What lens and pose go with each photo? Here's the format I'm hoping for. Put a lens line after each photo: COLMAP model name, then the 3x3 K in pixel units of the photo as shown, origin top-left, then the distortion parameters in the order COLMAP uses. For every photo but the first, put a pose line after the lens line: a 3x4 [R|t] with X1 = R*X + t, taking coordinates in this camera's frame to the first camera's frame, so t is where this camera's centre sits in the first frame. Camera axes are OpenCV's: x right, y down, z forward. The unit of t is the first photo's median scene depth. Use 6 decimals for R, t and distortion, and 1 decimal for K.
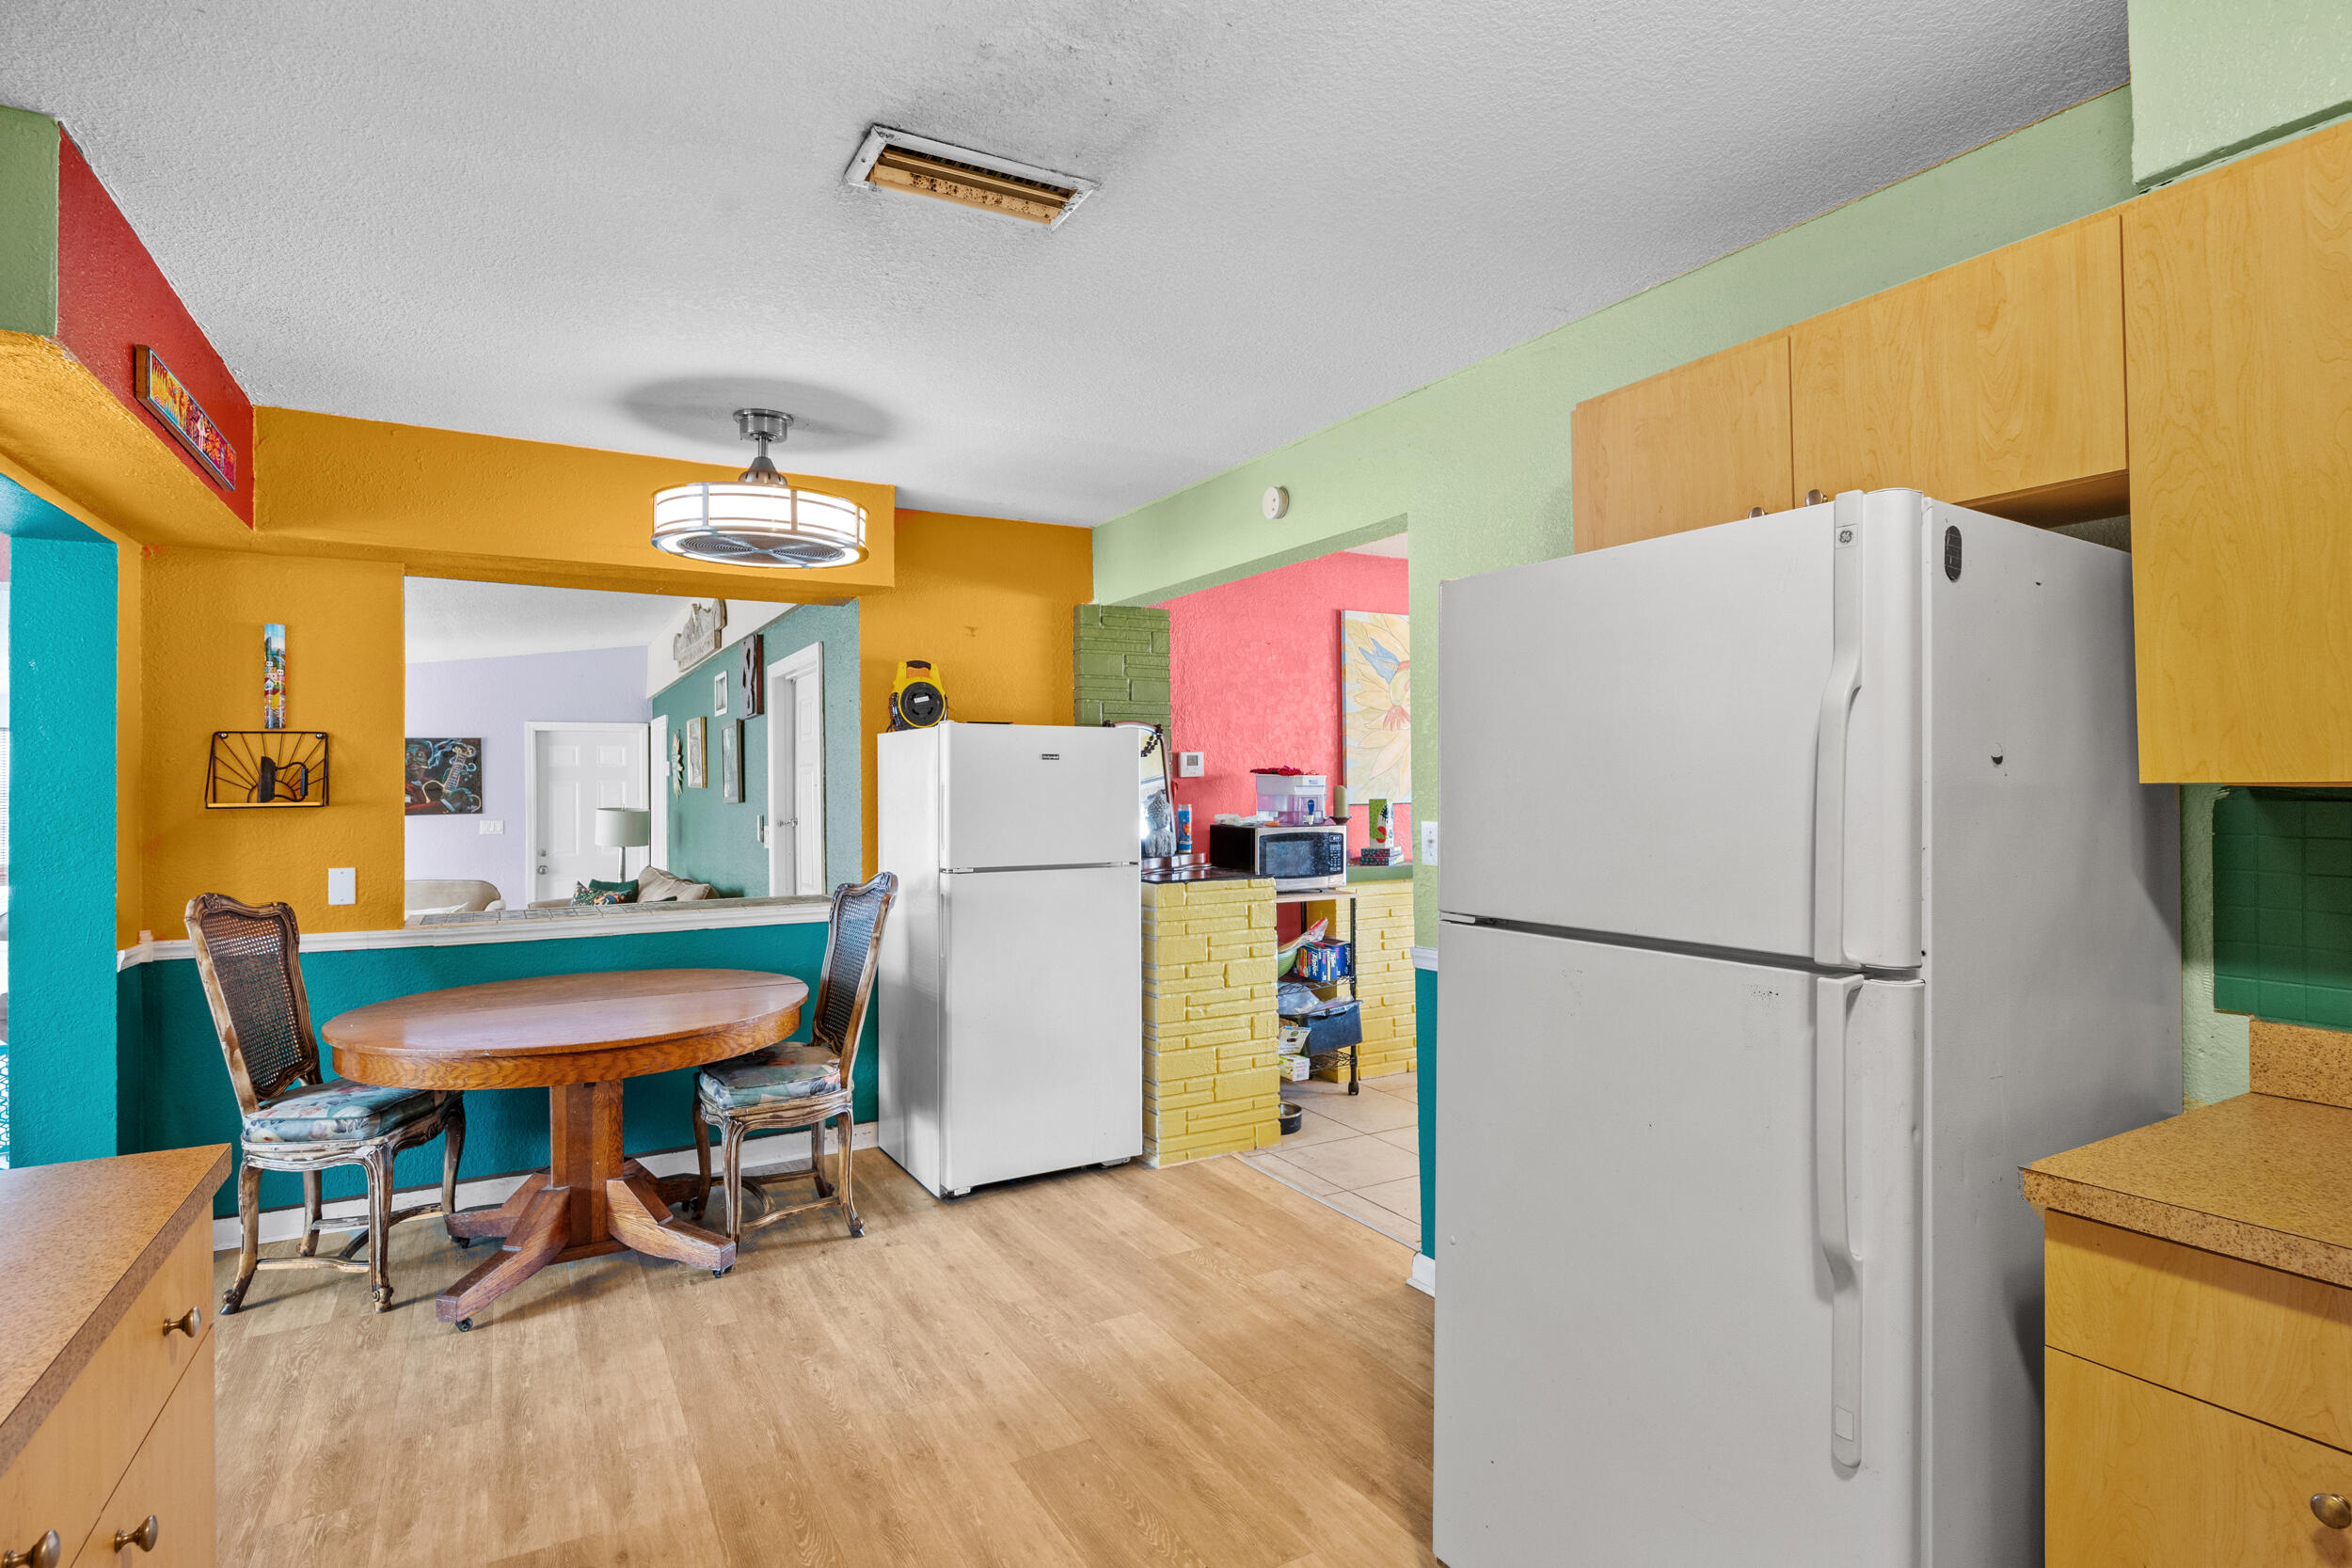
lens RADIAL K [[1183.6, 0, 1191.2], [0, 1183.6, 769.9], [0, 0, 1]] dist [-0.004847, 0.000233]
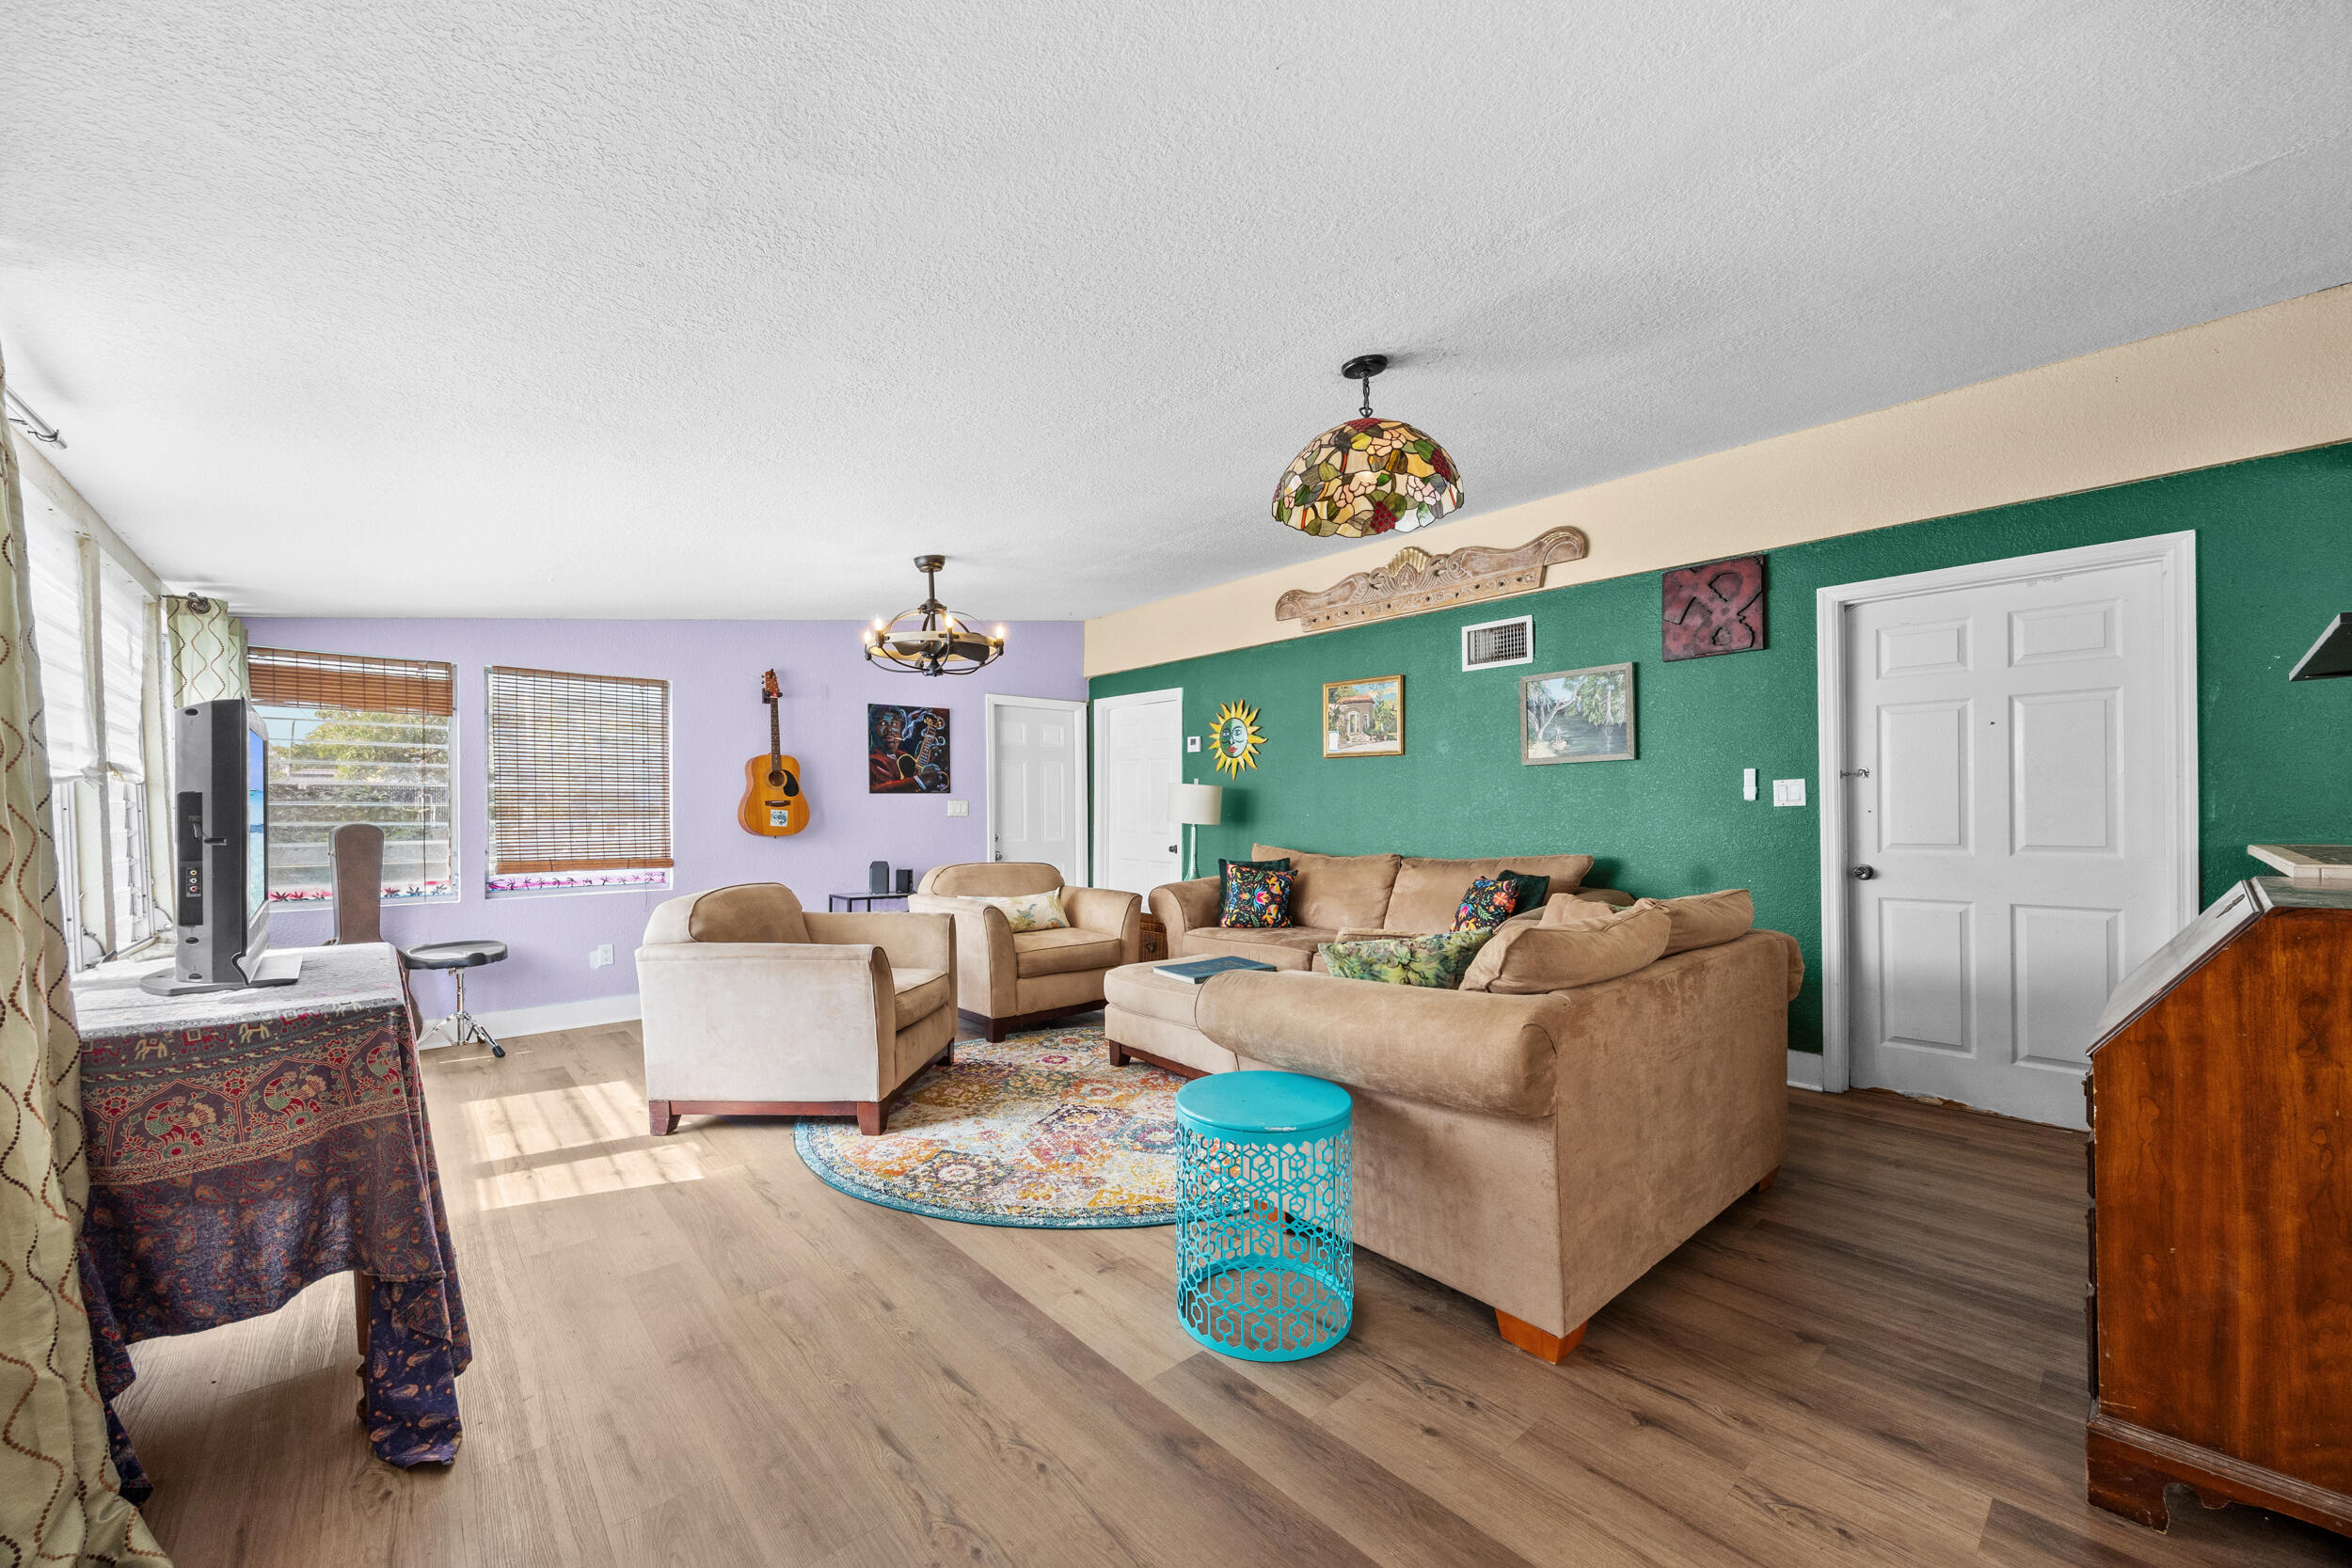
lens RADIAL K [[894.6, 0, 1173.0], [0, 894.6, 818.6], [0, 0, 1]] dist [-0.001240, 0.000311]
pose [[0.977592, 0.004227, 0.210465, -1.661840], [-0.009352, 0.999683, 0.023361, 0.112404], [-0.210300, -0.024806, 0.977322, 0.841642]]
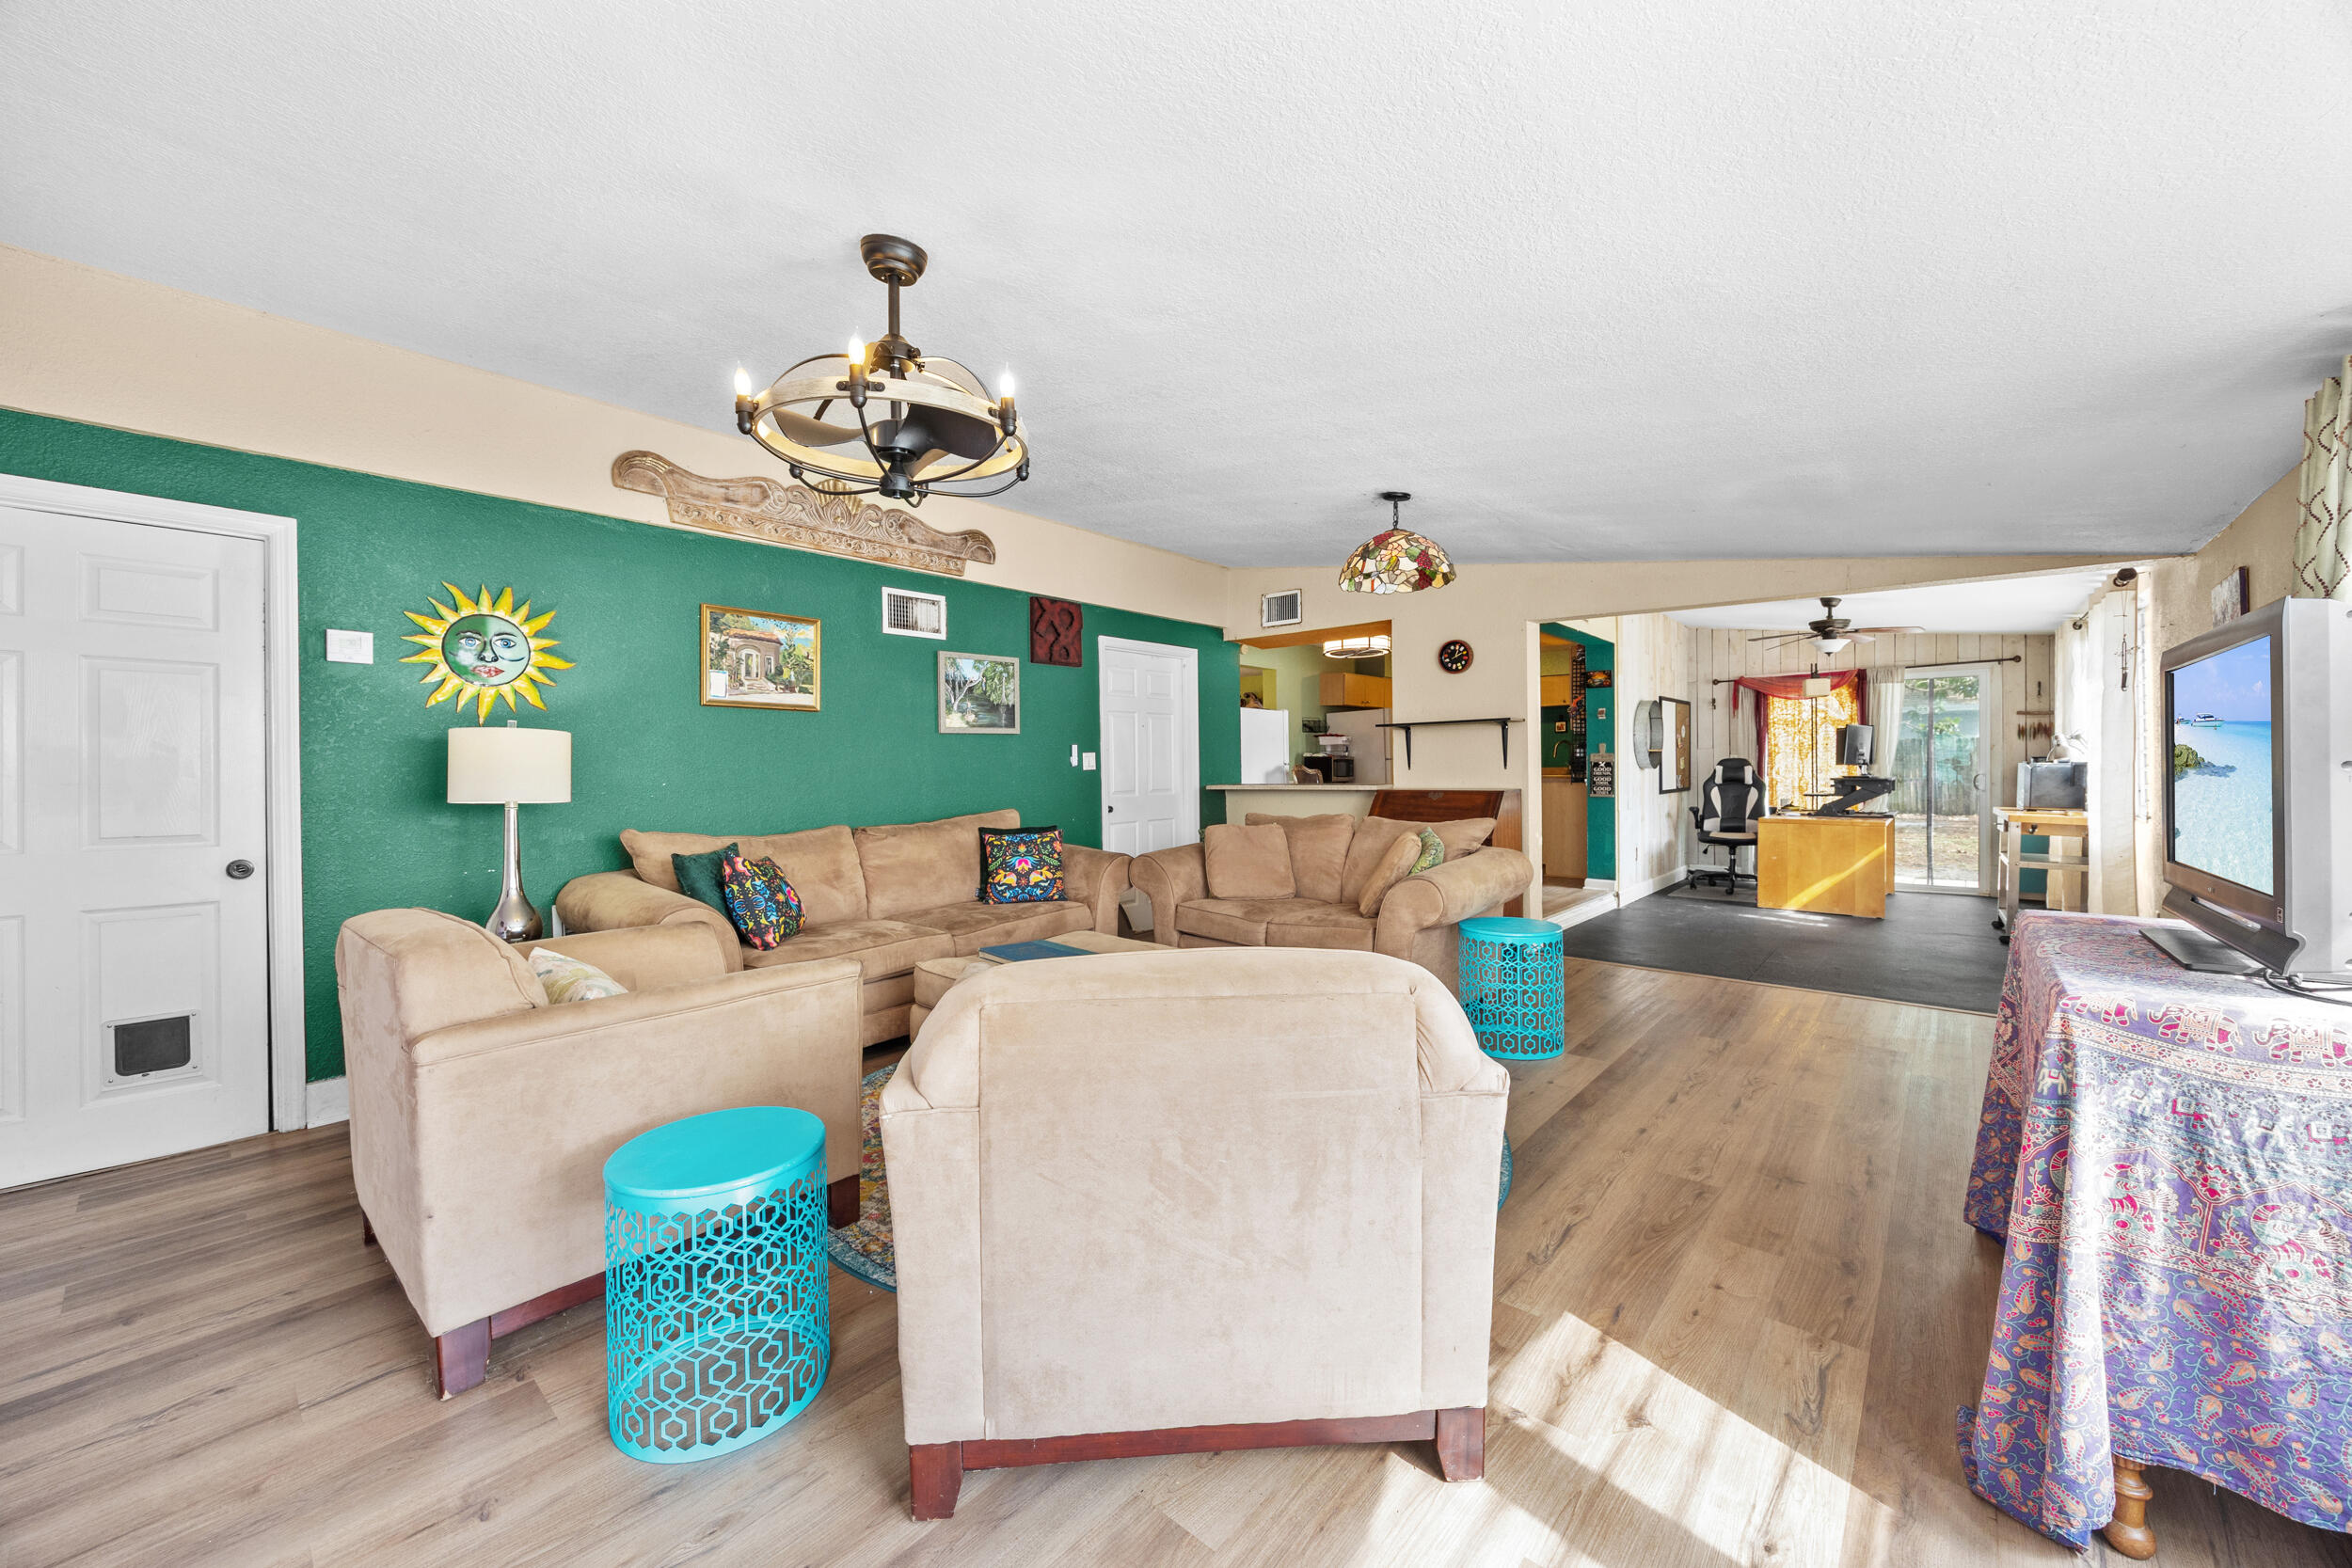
lens RADIAL K [[894.6, 0, 1183.0], [0, 894.6, 772.0], [0, 0, 1]] dist [-0.001240, 0.000311]
pose [[-0.338213, 0.014440, 0.940959, -2.398692], [0.004546, 0.999896, -0.013711, 0.145706], [-0.941059, -0.000359, -0.338243, 2.228217]]
